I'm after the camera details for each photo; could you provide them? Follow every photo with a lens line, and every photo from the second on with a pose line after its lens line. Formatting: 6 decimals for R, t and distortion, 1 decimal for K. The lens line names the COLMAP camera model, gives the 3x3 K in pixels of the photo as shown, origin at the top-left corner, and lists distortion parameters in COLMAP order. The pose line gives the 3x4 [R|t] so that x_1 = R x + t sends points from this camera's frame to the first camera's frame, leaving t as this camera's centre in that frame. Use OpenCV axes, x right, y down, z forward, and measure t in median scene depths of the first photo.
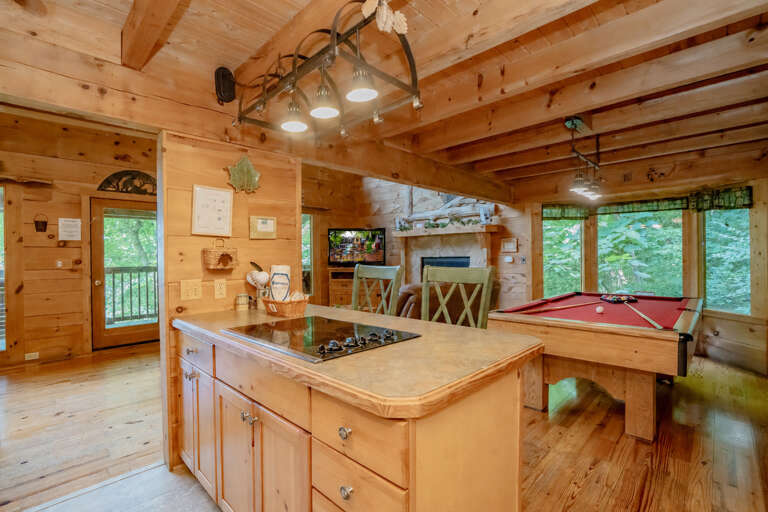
lens RADIAL K [[356.7, 0, 401.4], [0, 356.7, 248.9], [0, 0, 1]] dist [-0.001623, 0.000344]
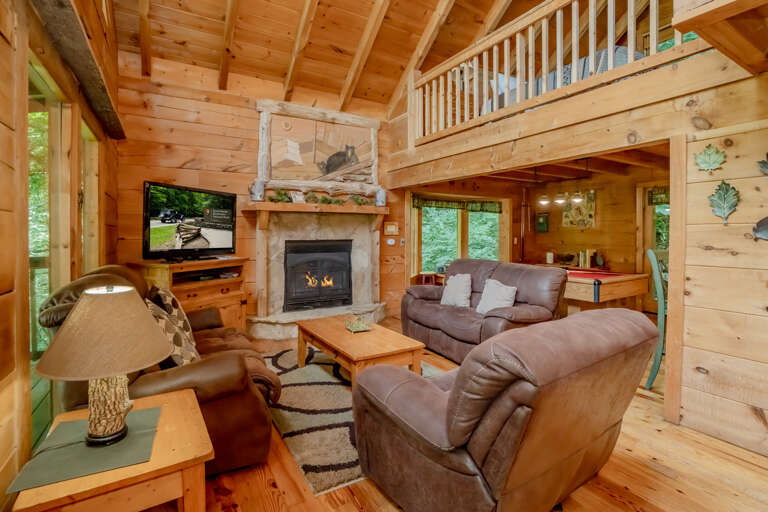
lens RADIAL K [[360.5, 0, 371.7], [0, 360.5, 231.7], [0, 0, 1]] dist [-0.048316, 0.000163]
pose [[0.283696, 0.012860, 0.958828, -0.715135], [-0.019525, 0.999780, -0.007633, 0.009365], [-0.958715, -0.016556, 0.283885, 0.740834]]
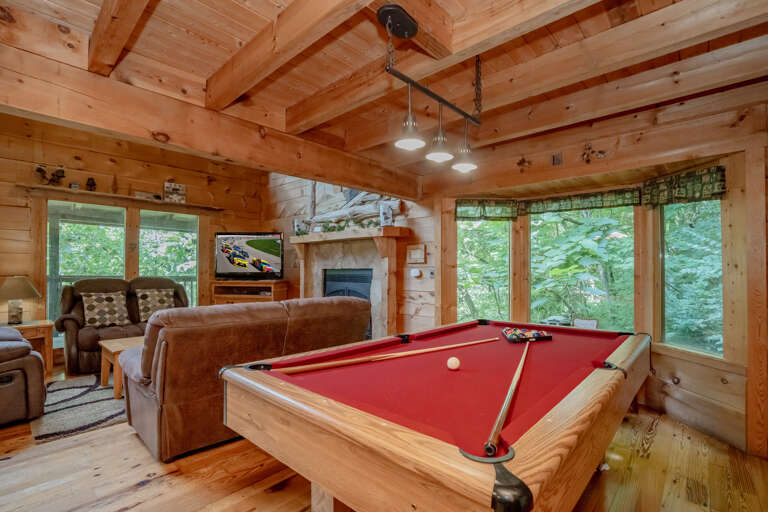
lens RADIAL K [[361.2, 0, 384.0], [0, 361.2, 256.0], [0, 0, 1]] dist [-0.020801, -0.000218]
pose [[0.999933, 0.011594, 0.000370, 0.229617], [-0.011587, 0.999804, -0.016043, 0.007278], [-0.000556, 0.016038, 0.999871, 0.224419]]
